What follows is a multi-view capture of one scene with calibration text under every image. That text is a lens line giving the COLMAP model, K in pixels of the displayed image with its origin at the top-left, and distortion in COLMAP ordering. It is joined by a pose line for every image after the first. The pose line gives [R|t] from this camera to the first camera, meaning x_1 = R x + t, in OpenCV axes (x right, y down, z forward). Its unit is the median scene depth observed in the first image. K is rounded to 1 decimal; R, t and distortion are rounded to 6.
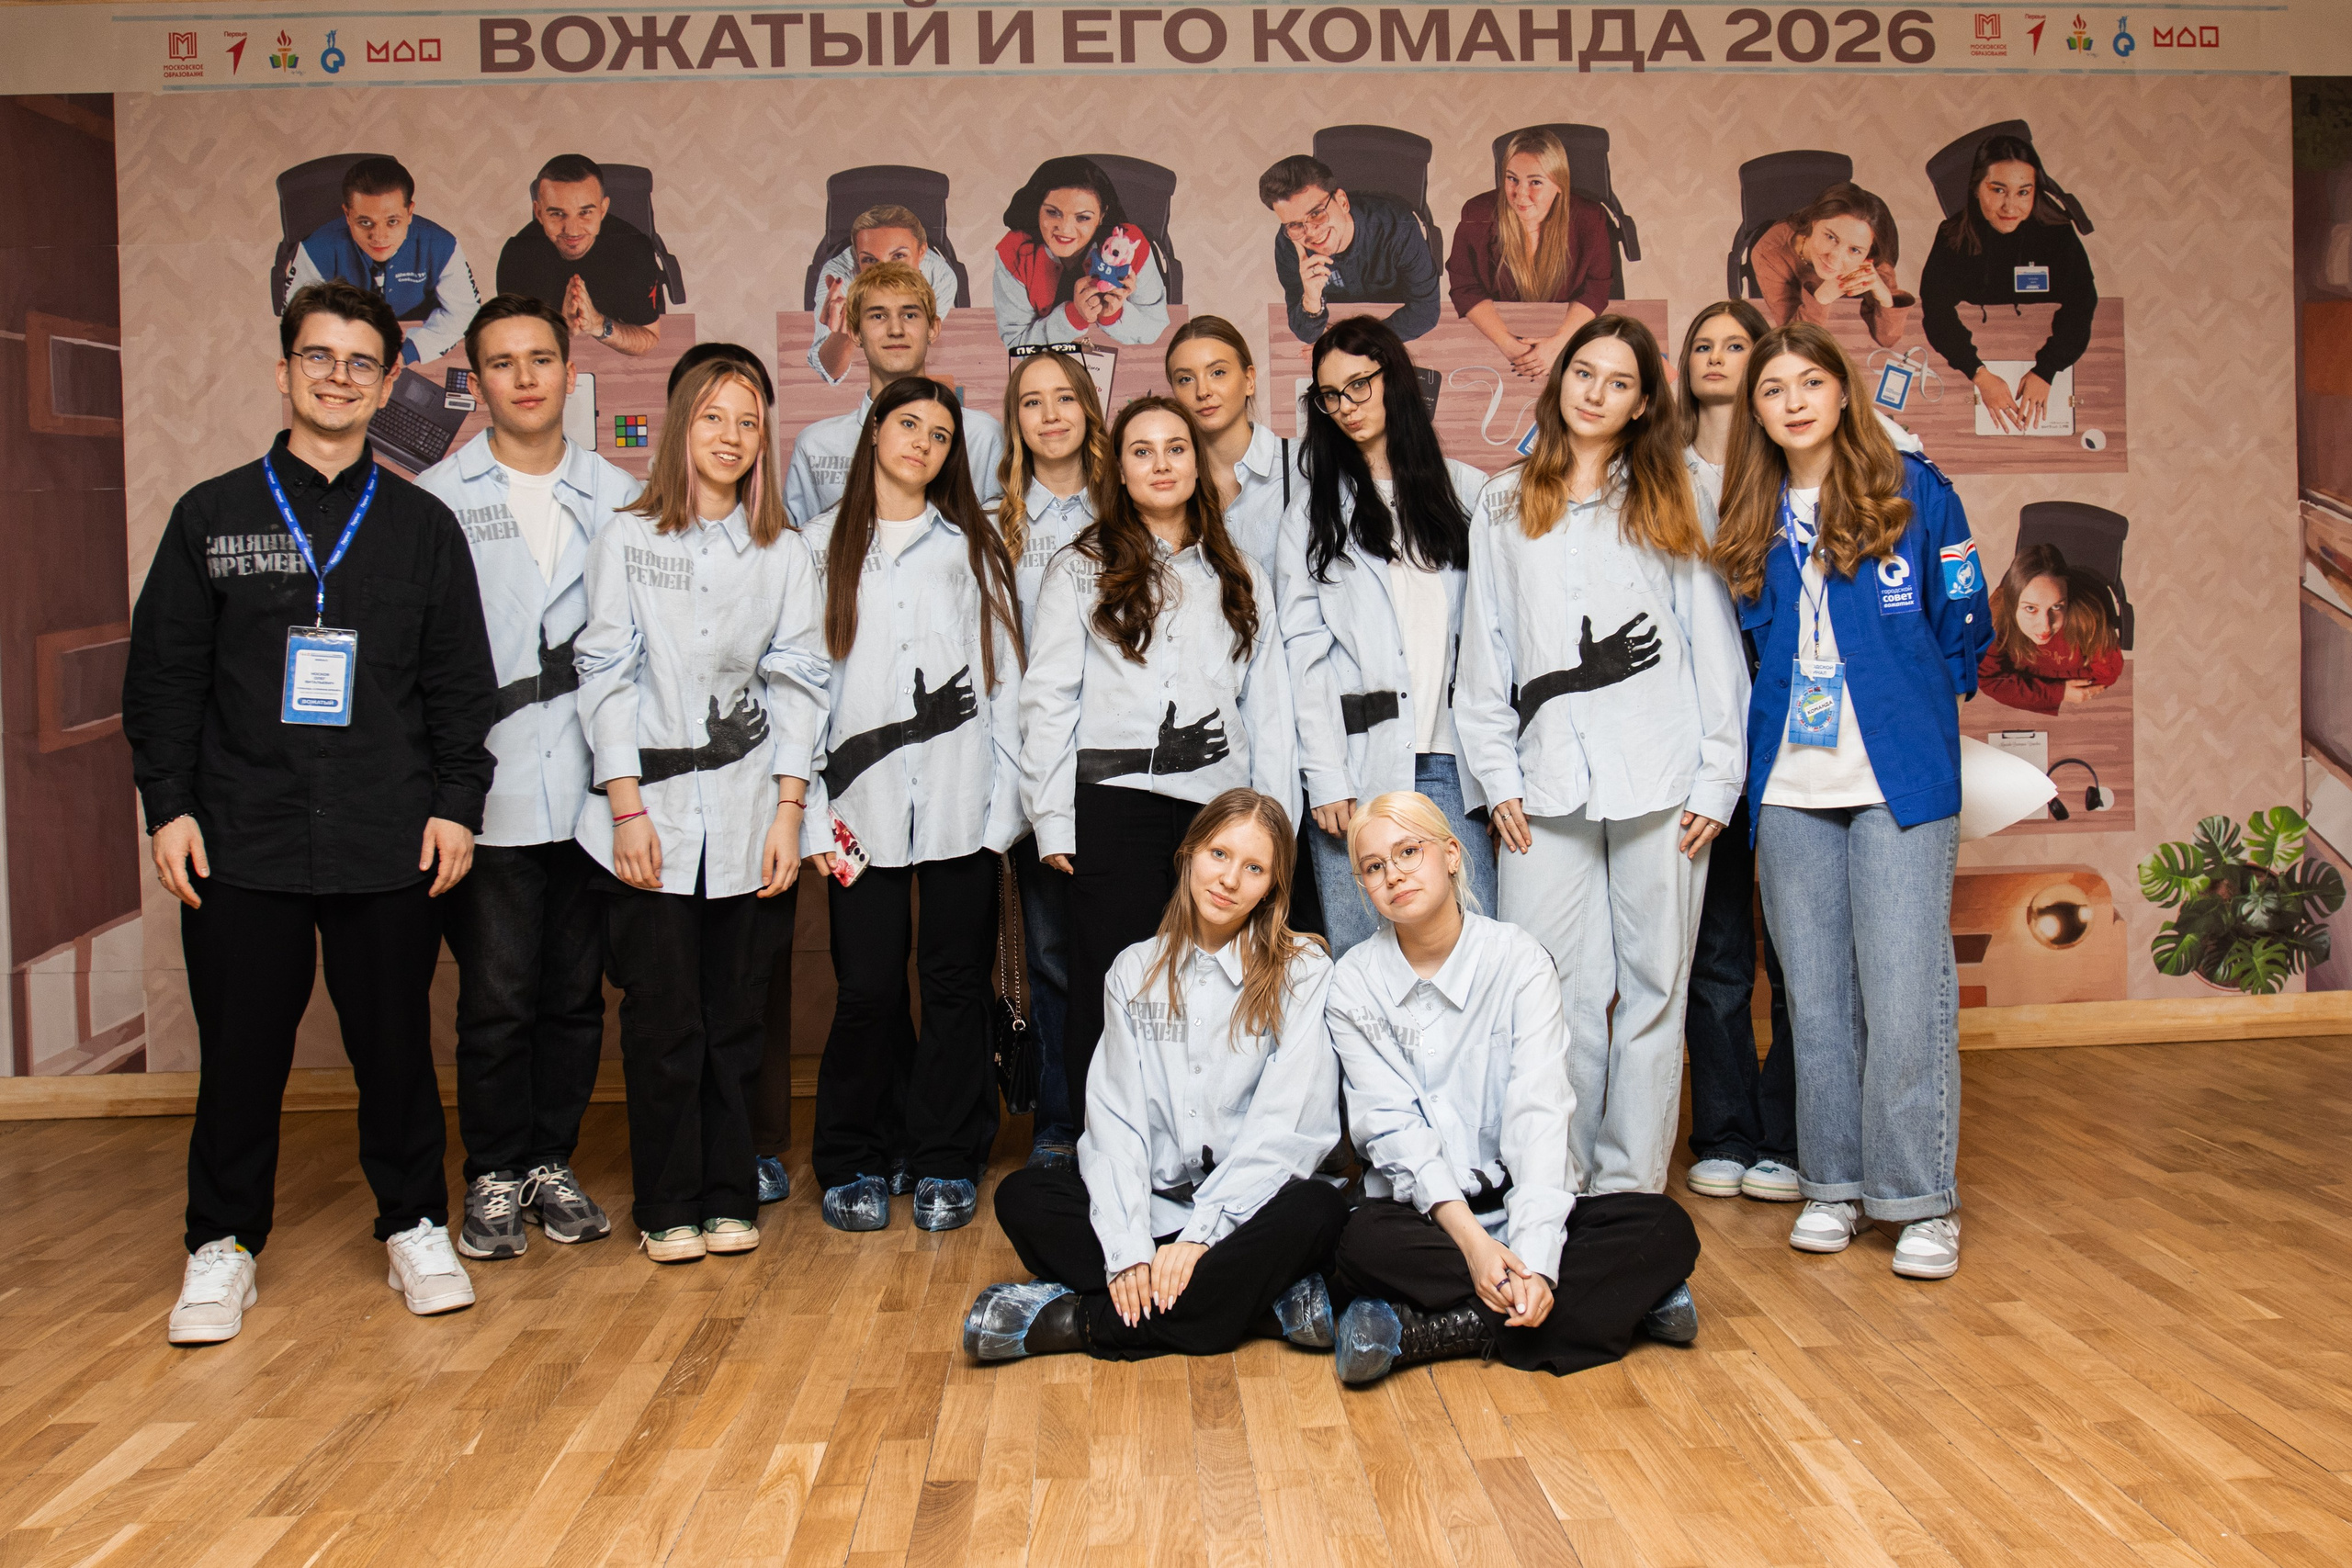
lens RADIAL K [[1940.1, 0, 1243.1], [0, 1940.1, 714.9], [0, 0, 1]] dist [-0.073028, 0.050338]
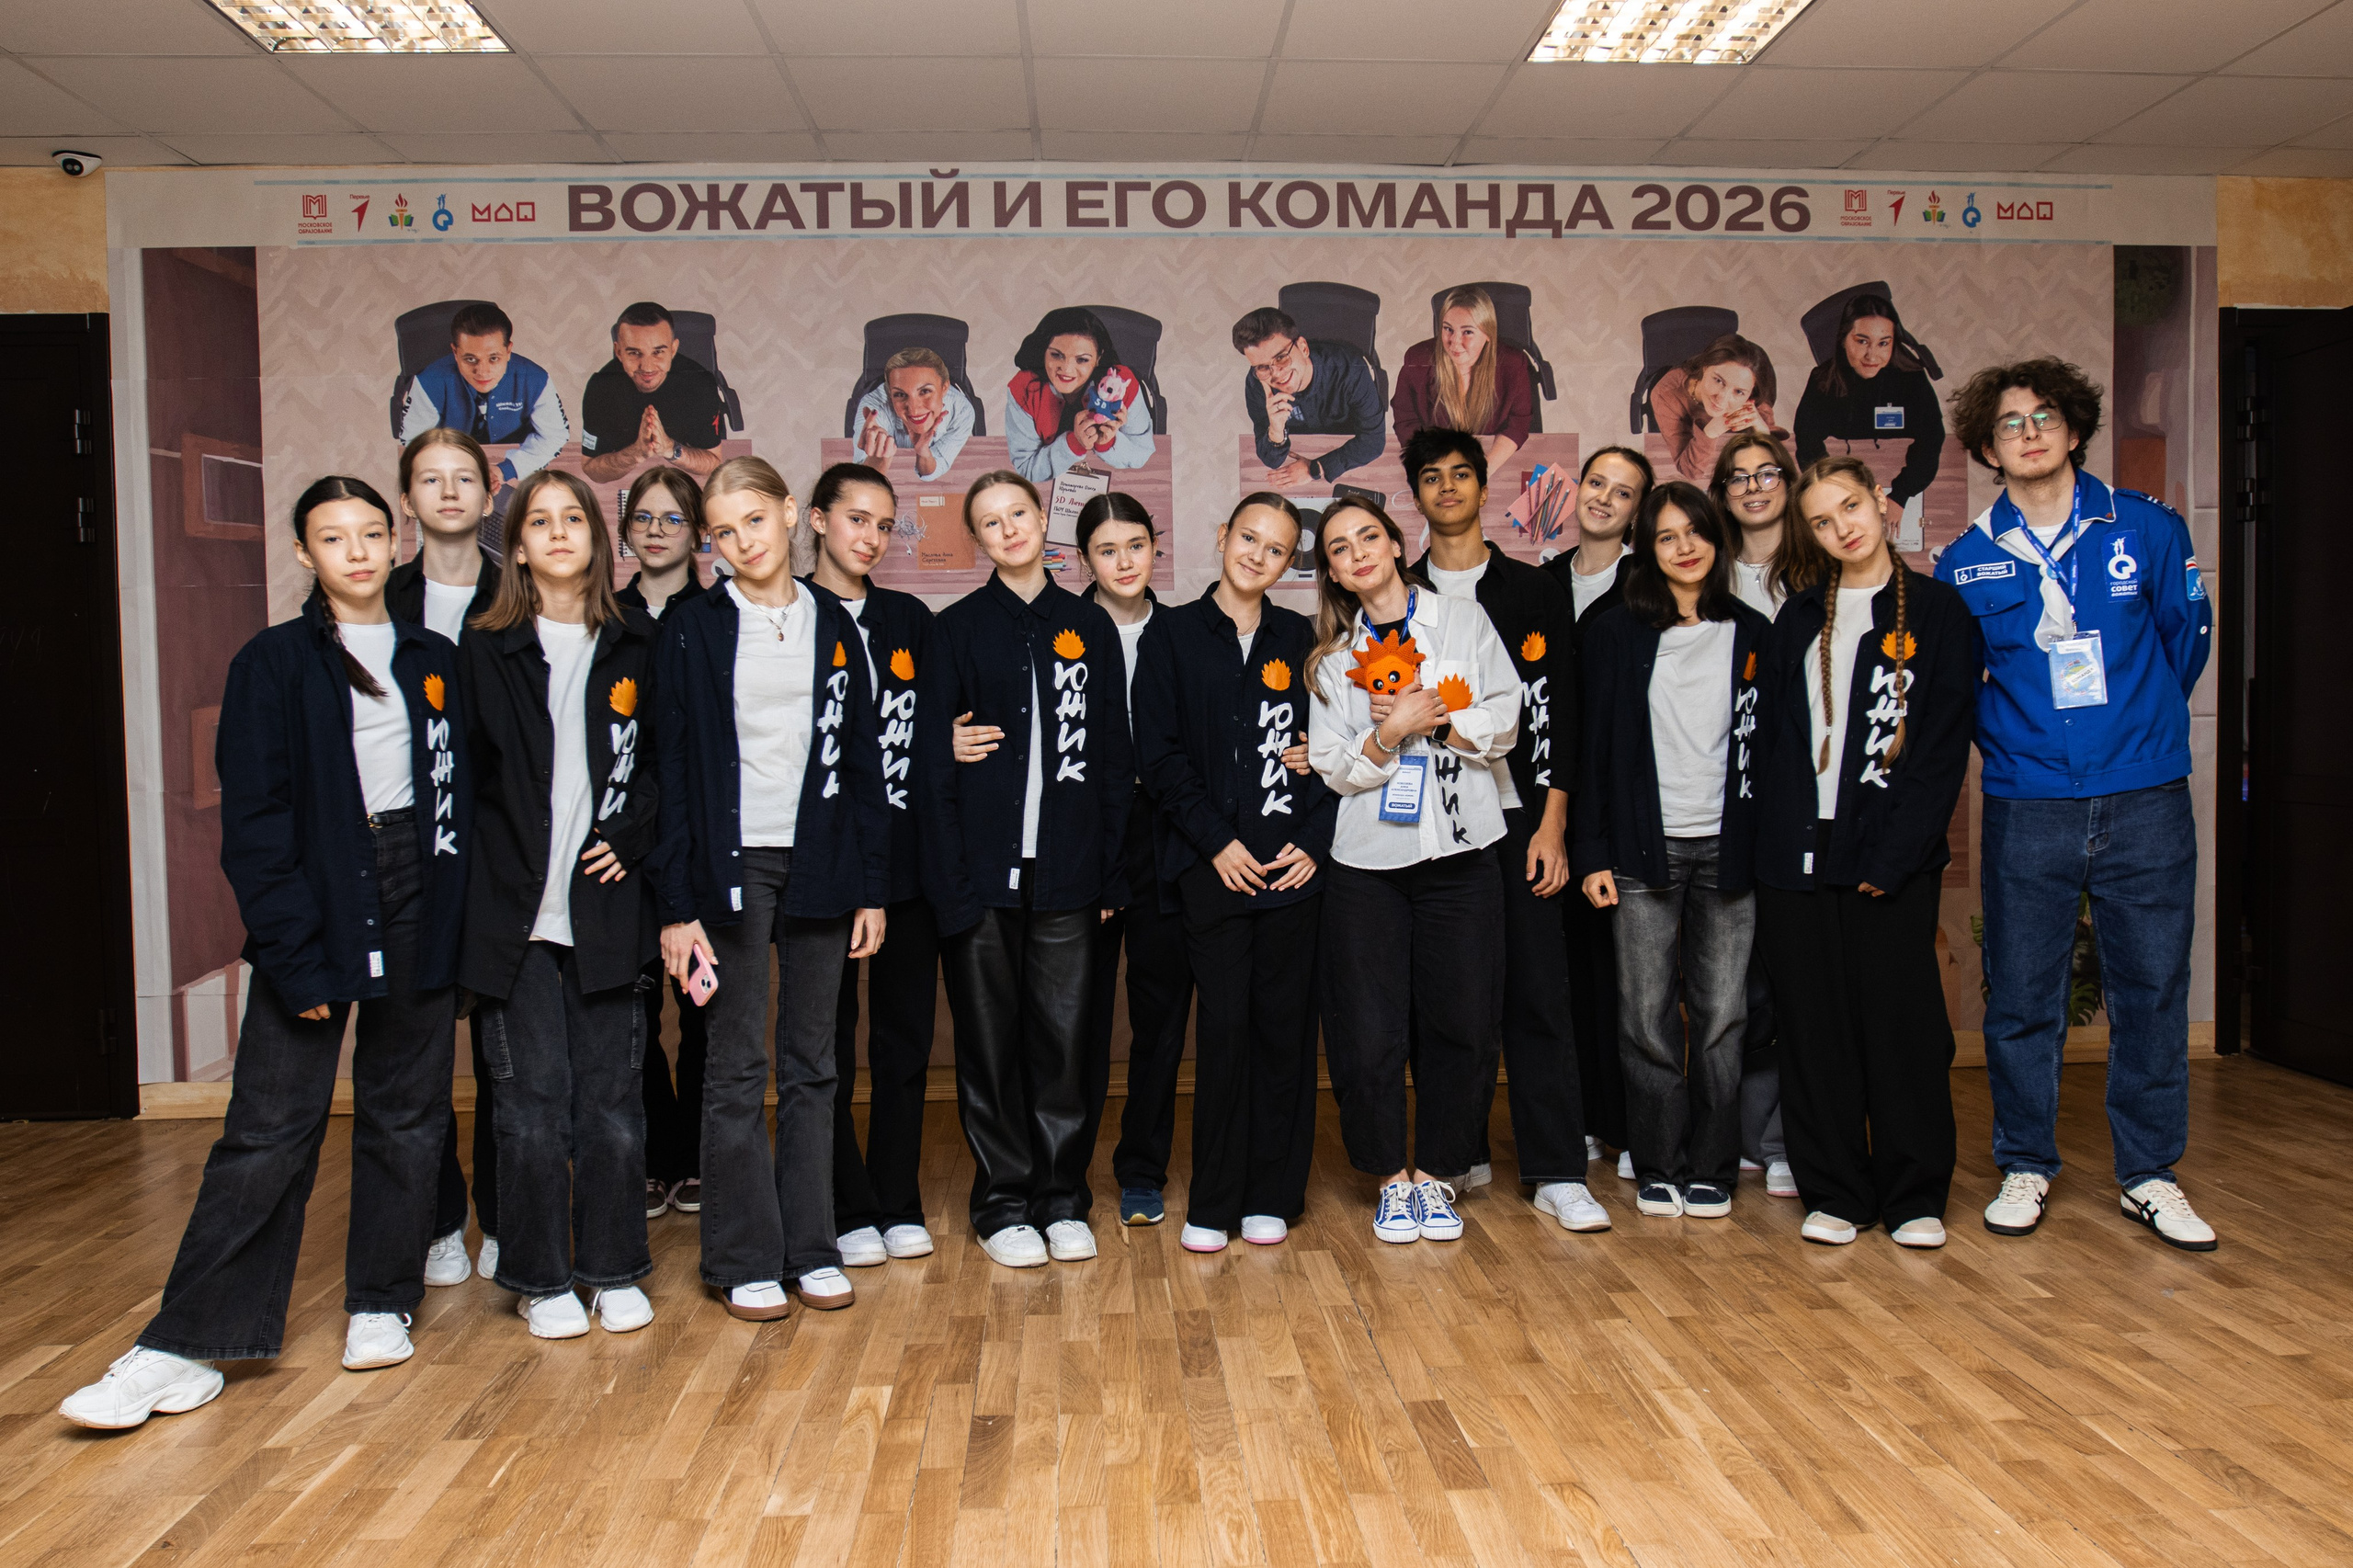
lens RADIAL K [[1764.3, 0, 1206.9], [0, 1764.3, 790.3], [0, 0, 1]] dist [-0.075248, 0.054367]
pose [[0.999955, 0.008412, 0.004447, -0.009714], [-0.008516, 0.999681, 0.023785, -0.021969], [-0.004245, -0.023822, 0.999707, -0.074671]]
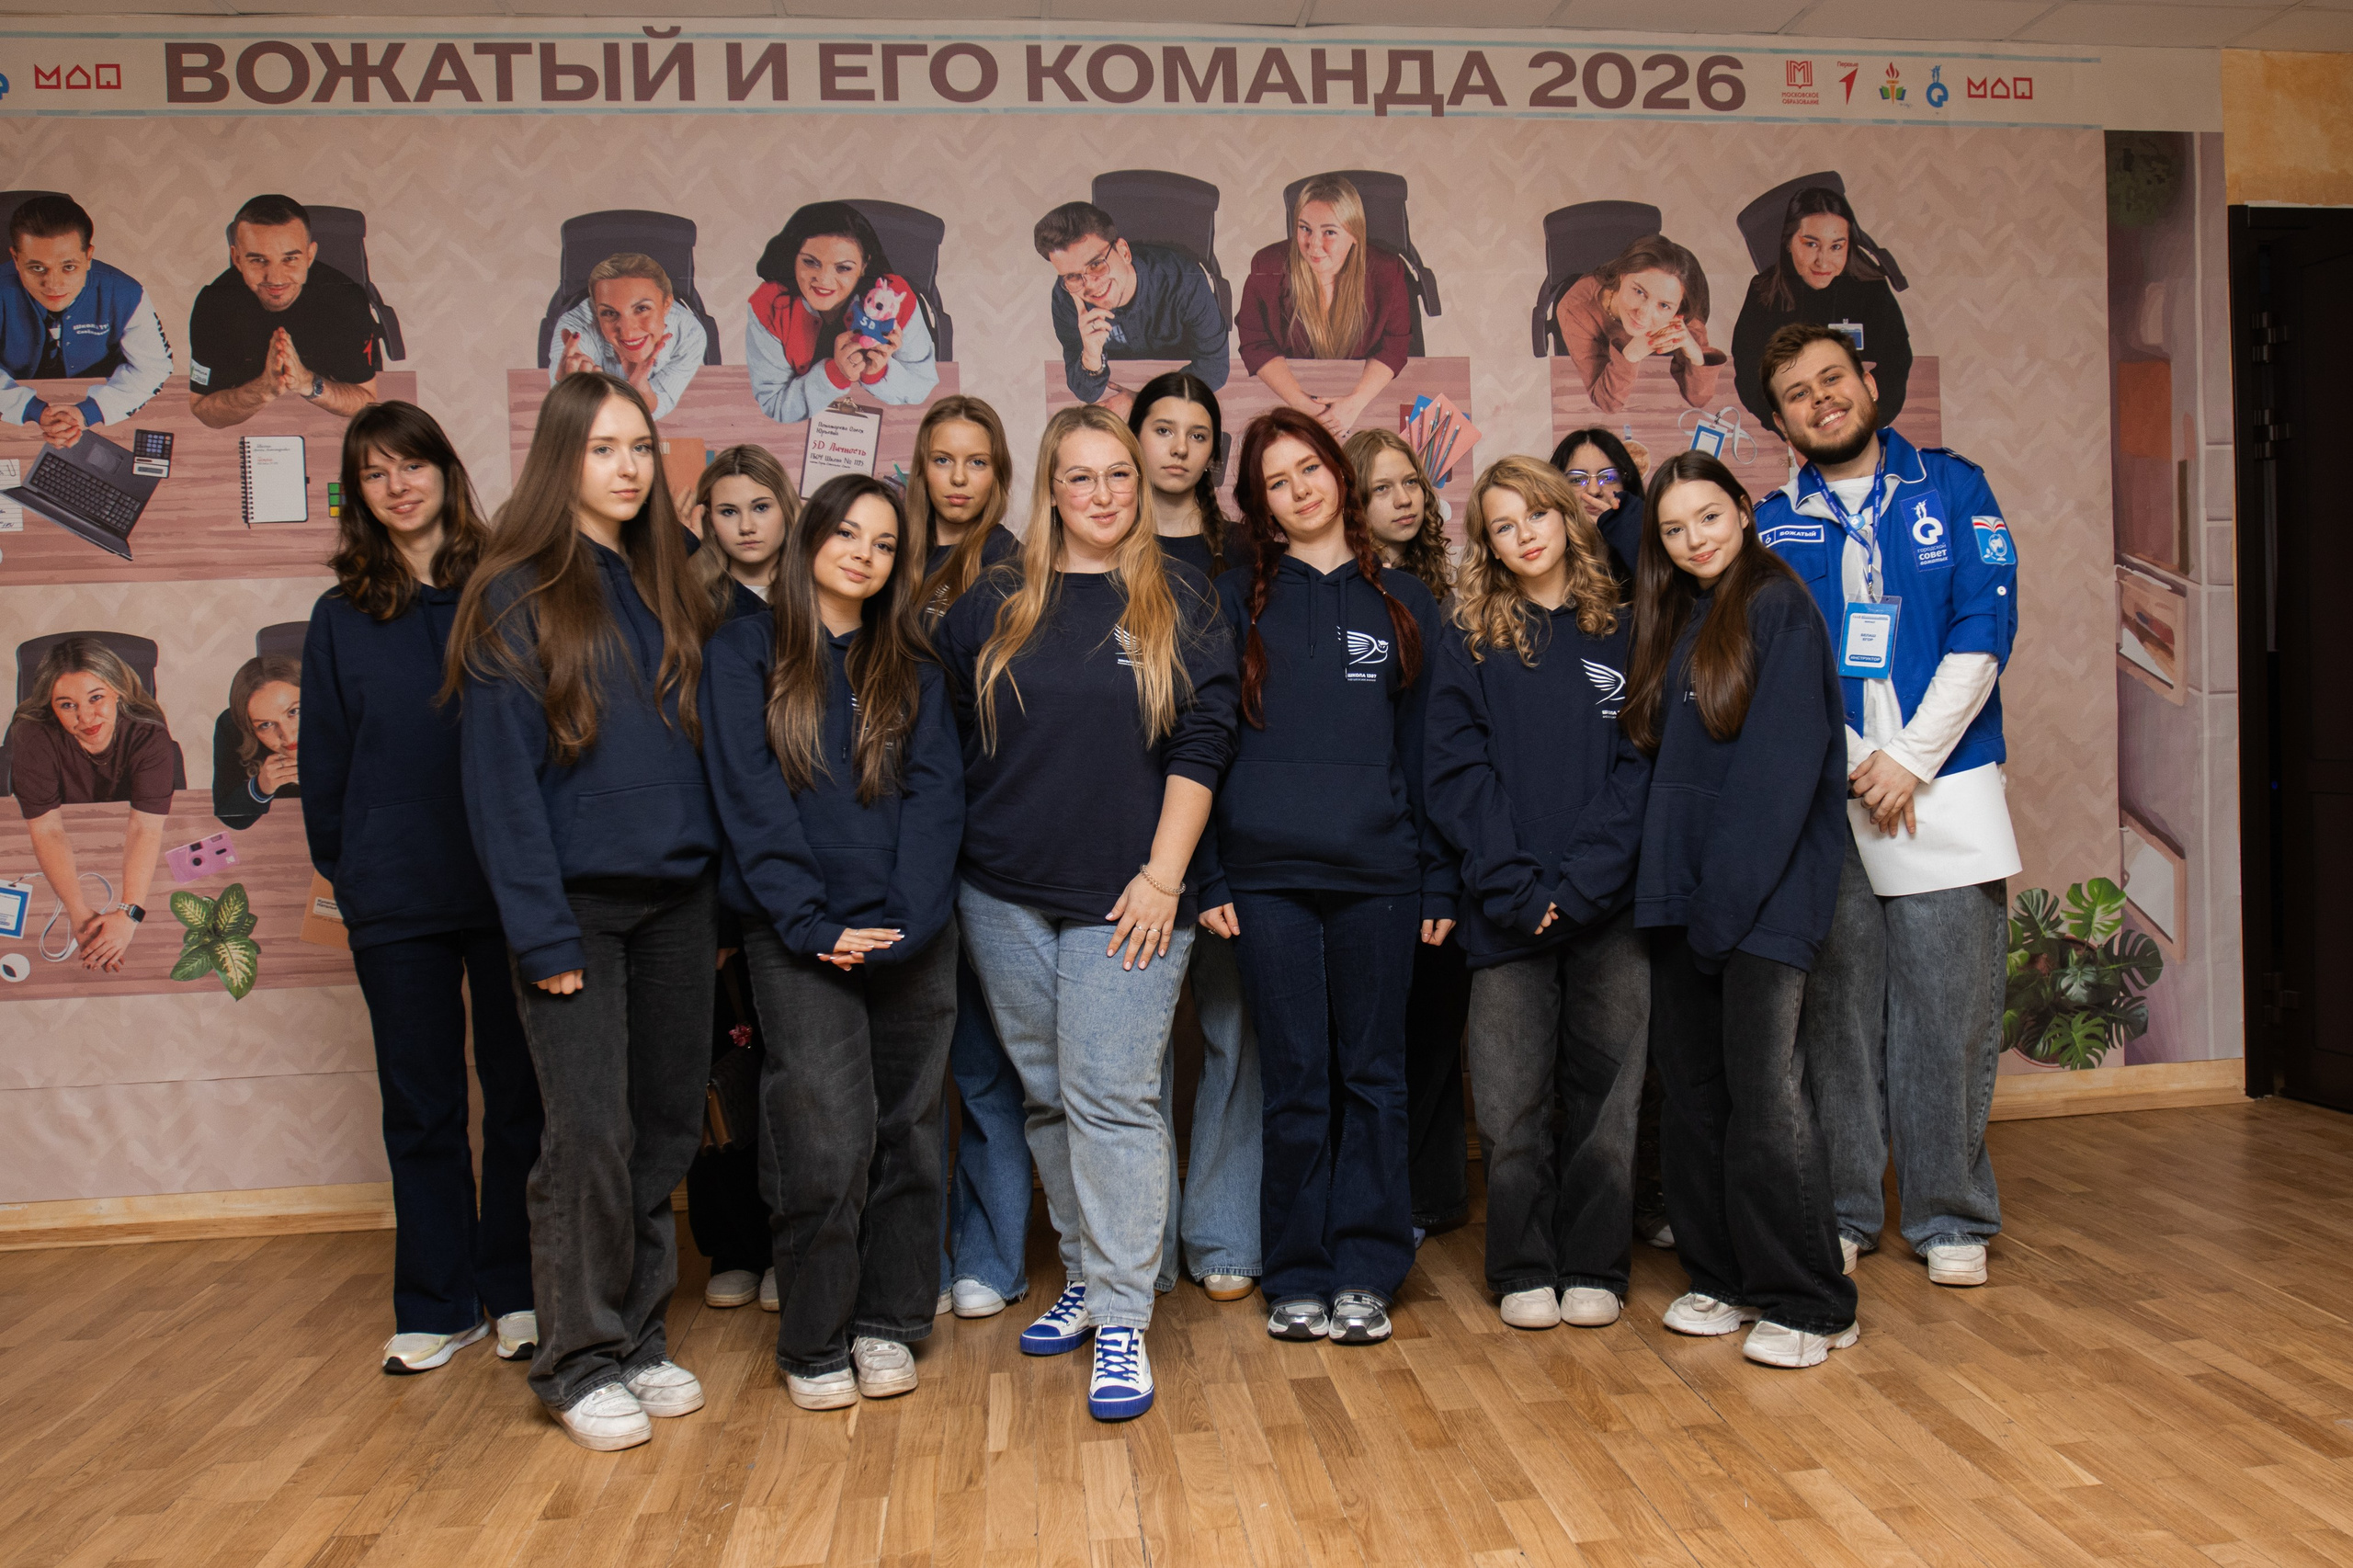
lens RADIAL K [[1855.4, 0, 1273.6], [0, 1855.4, 778.5], [0, 0, 1]] dist [-0.069248, 0.043594]
pose [[0.997091, -0.012034, 0.075271, 0.054025], [0.011089, 0.999854, 0.012966, -0.021123], [-0.075416, -0.012093, 0.997079, 0.098884]]
